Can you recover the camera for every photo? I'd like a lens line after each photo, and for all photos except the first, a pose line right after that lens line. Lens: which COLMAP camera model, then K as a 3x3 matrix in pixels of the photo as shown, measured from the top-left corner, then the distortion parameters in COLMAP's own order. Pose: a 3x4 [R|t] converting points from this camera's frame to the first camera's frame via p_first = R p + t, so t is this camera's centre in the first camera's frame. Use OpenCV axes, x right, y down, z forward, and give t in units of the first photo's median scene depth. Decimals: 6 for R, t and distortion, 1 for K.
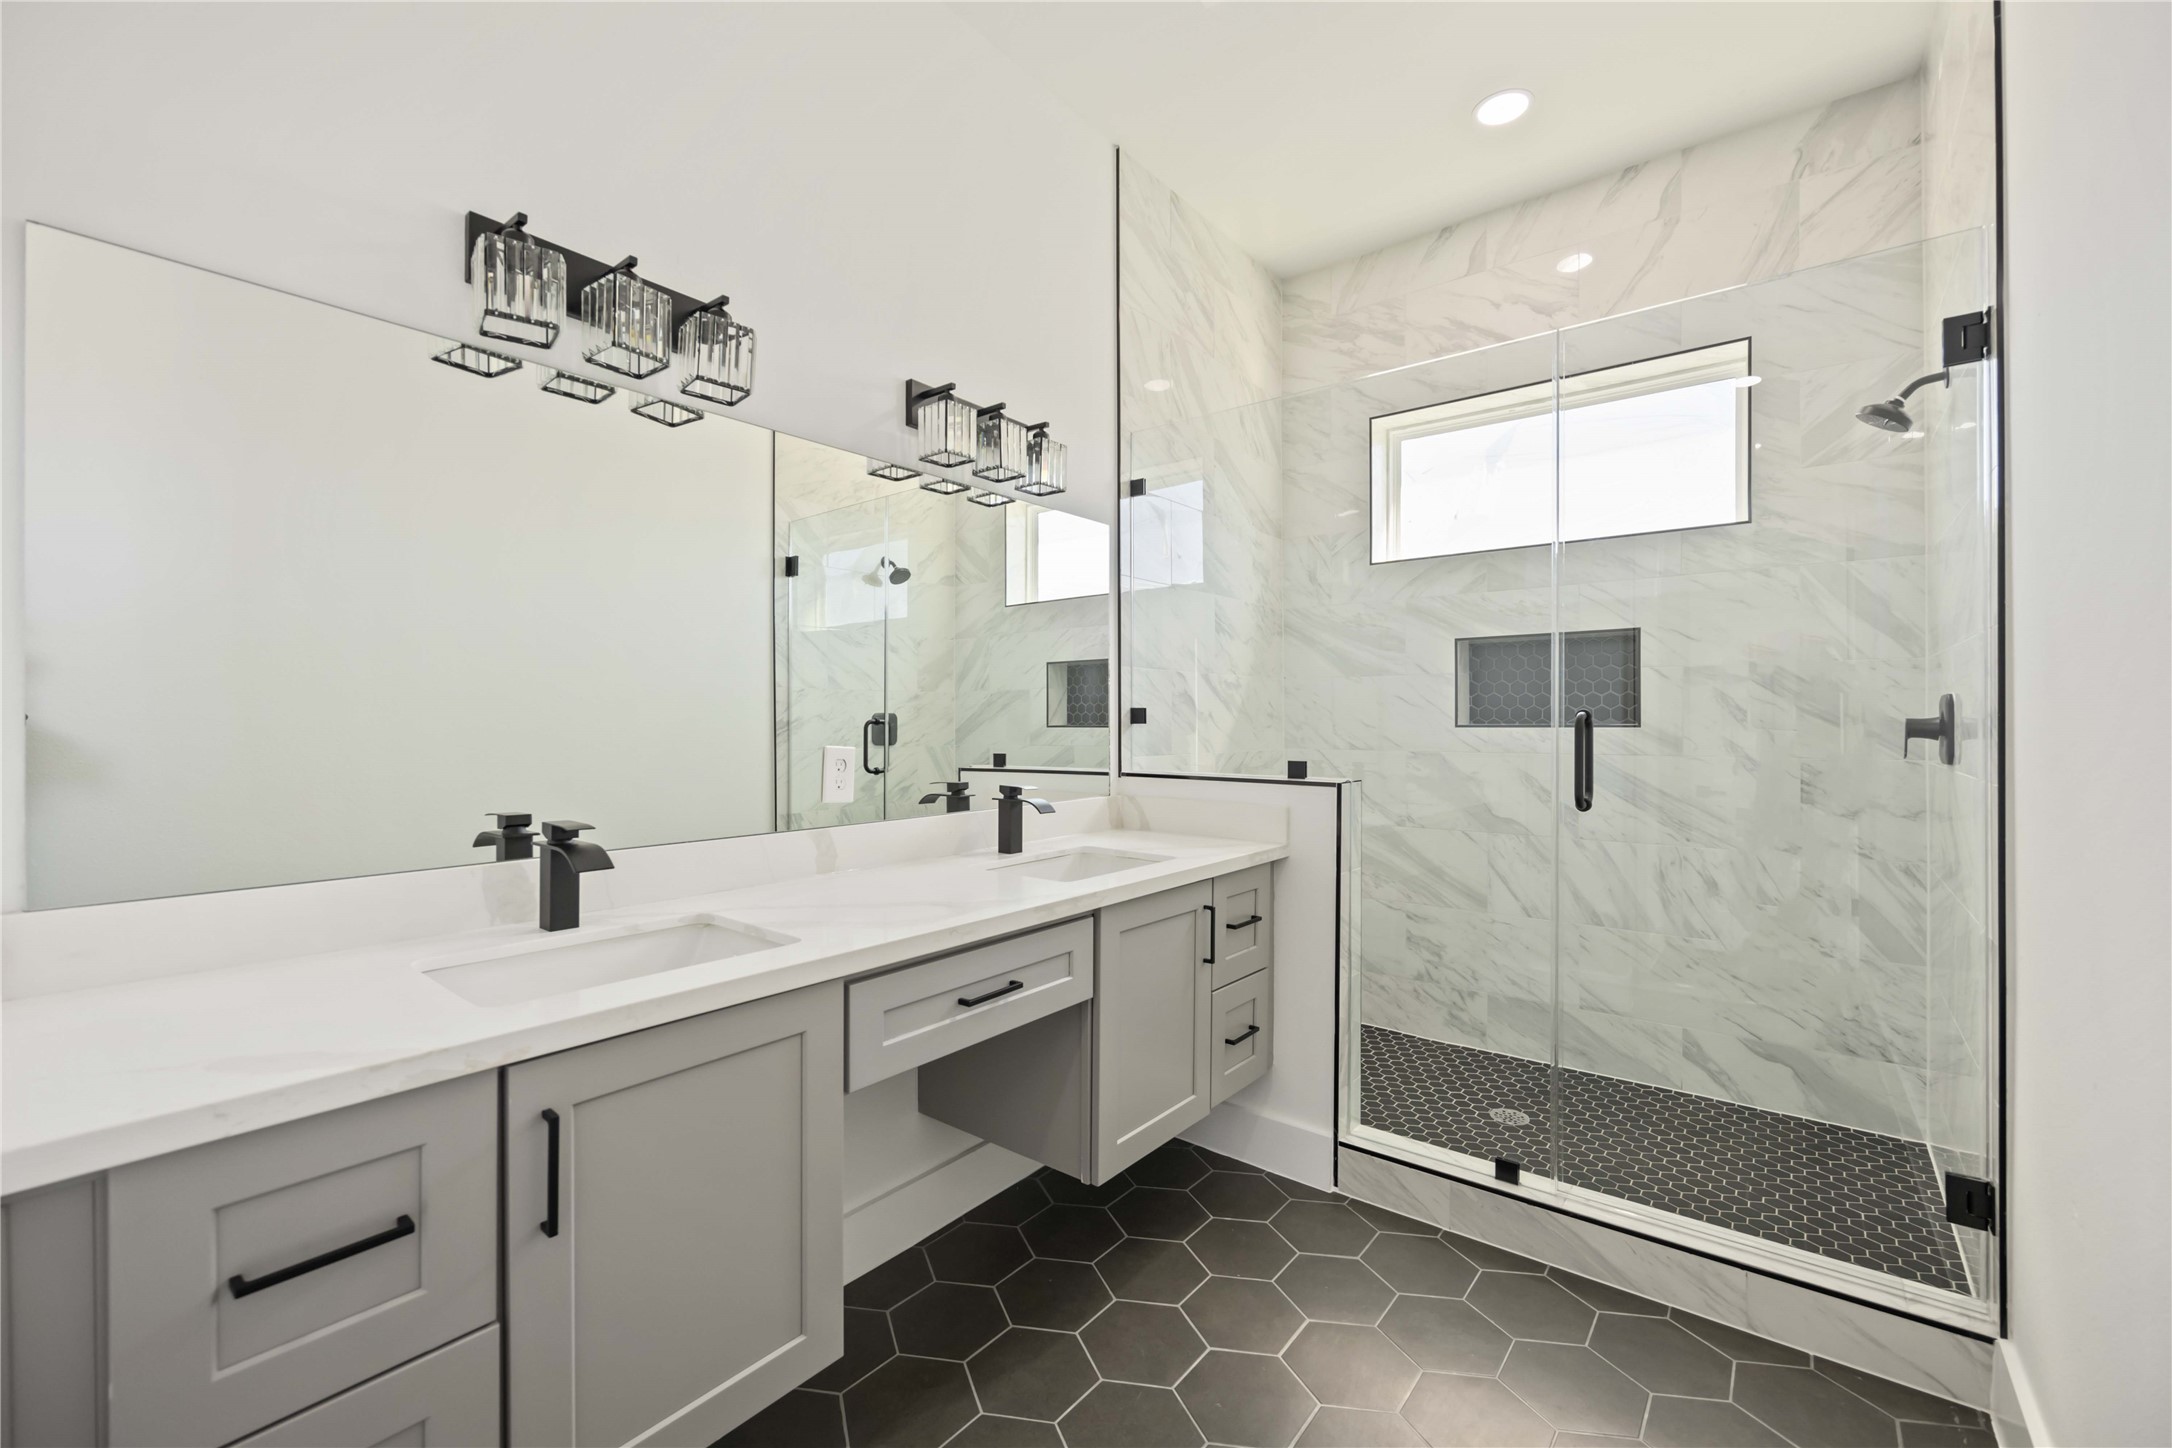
lens RADIAL K [[871.8, 0, 1087.7], [0, 871.8, 714.7], [0, 0, 1]] dist [-0.003822, -0.000366]
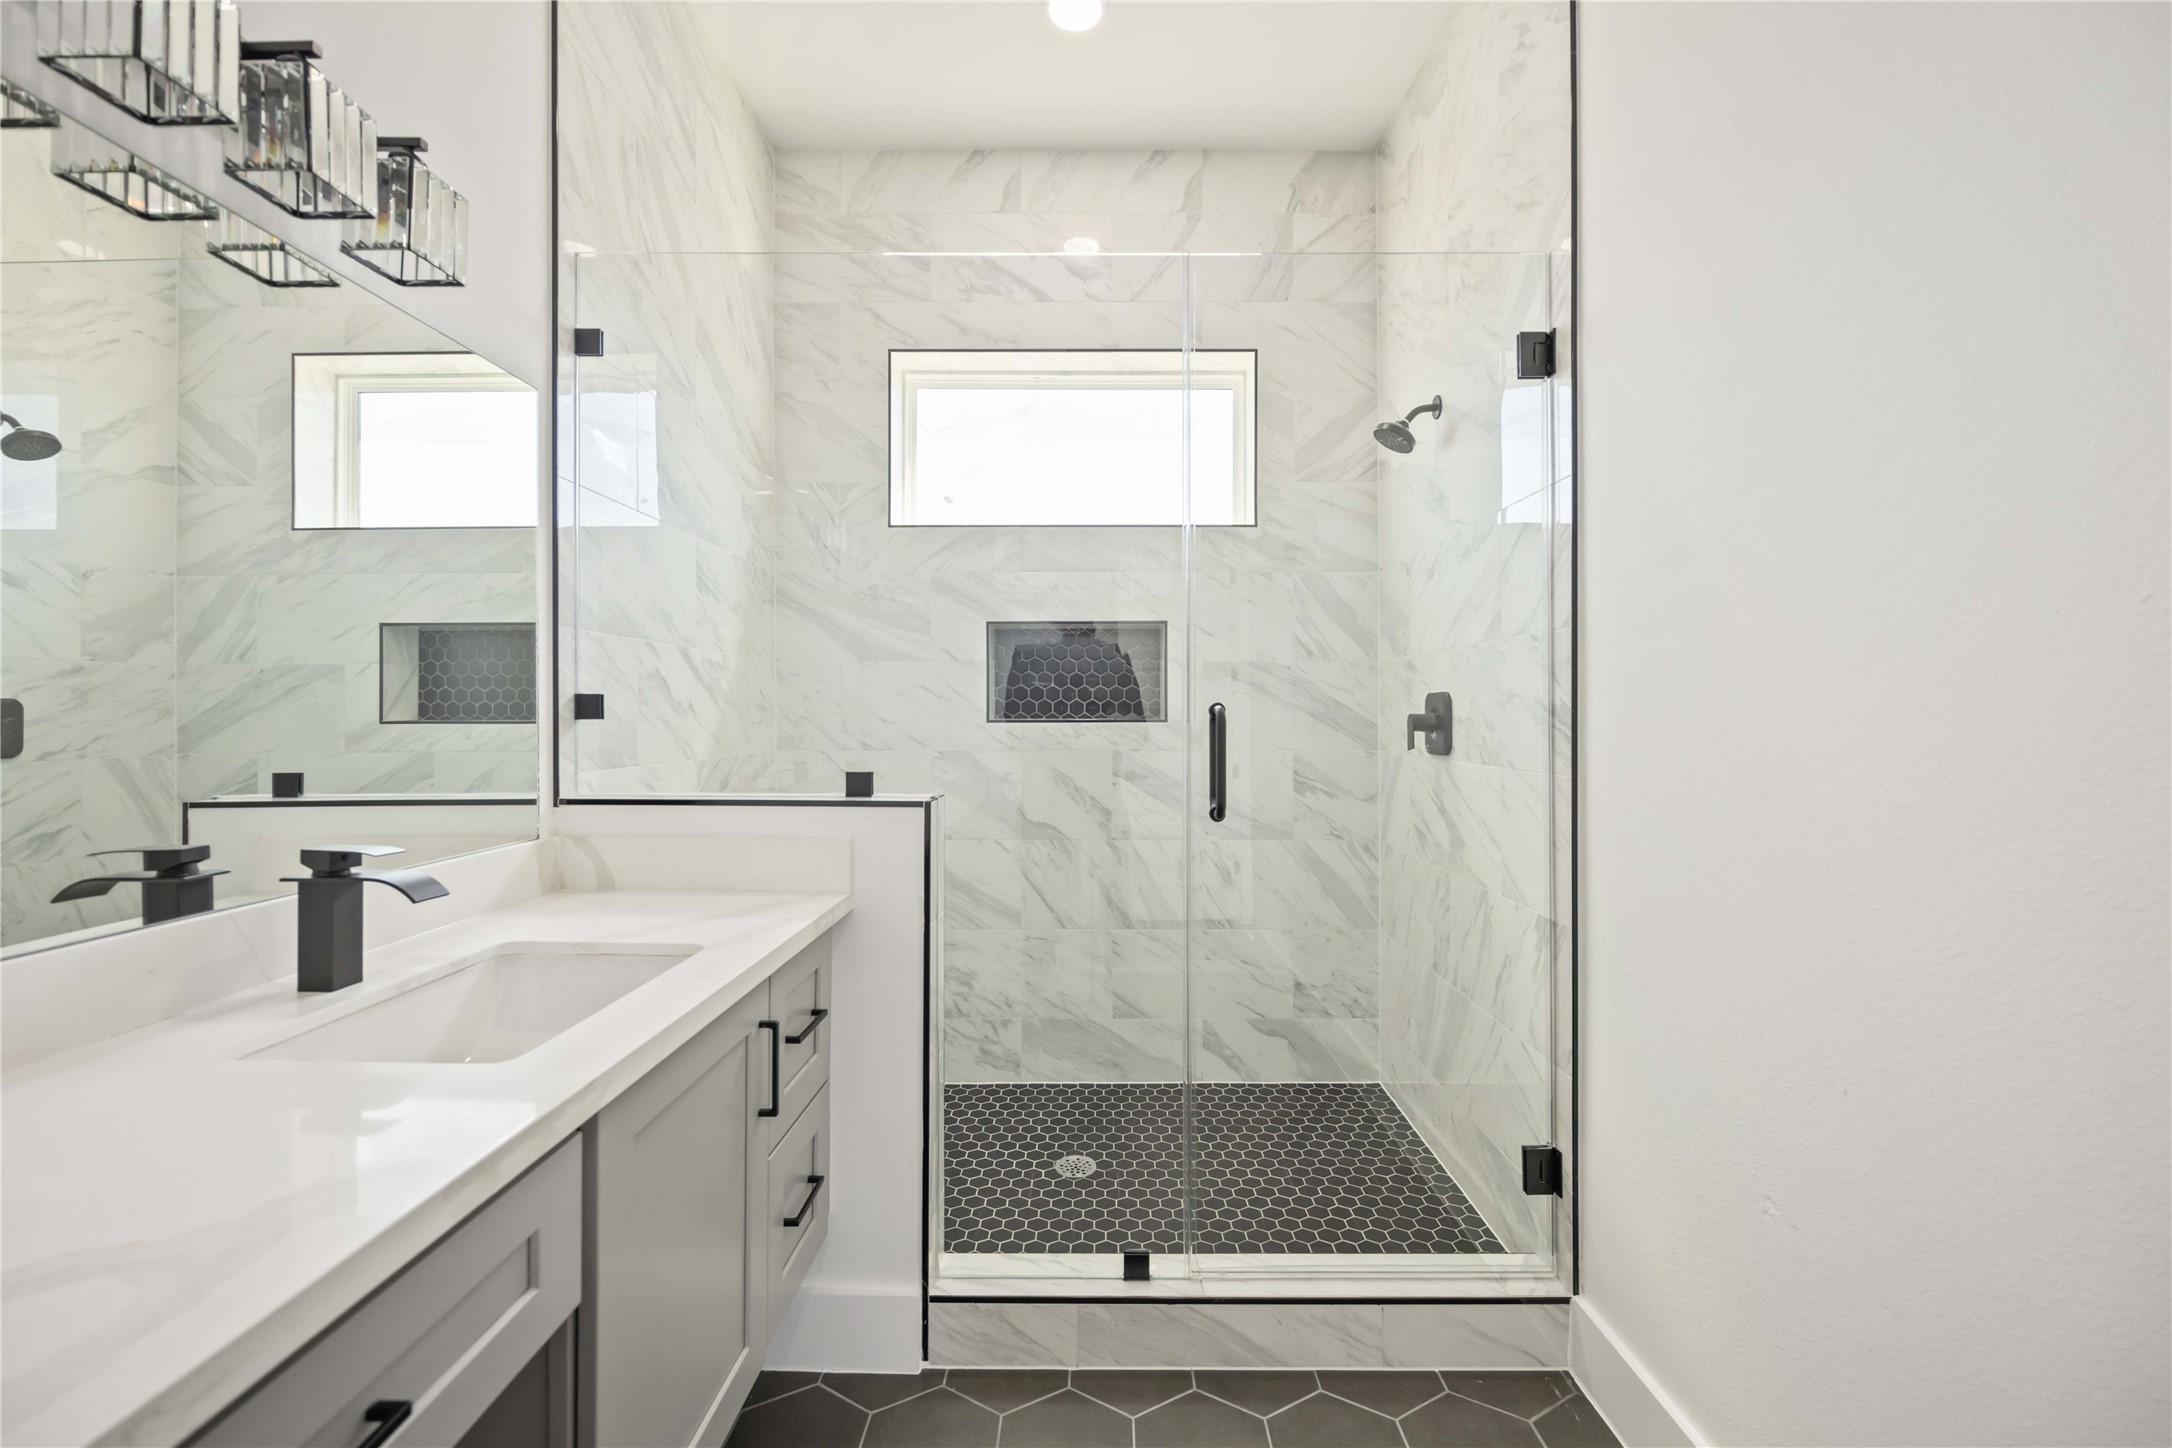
lens RADIAL K [[871.8, 0, 1087.7], [0, 871.8, 714.7], [0, 0, 1]] dist [-0.003822, -0.000366]
pose [[0.792318, 0.001177, 0.610107, -0.038101], [-0.005719, 0.999969, 0.005498, 0.001508], [-0.610081, -0.007845, 0.792300, 0.273274]]
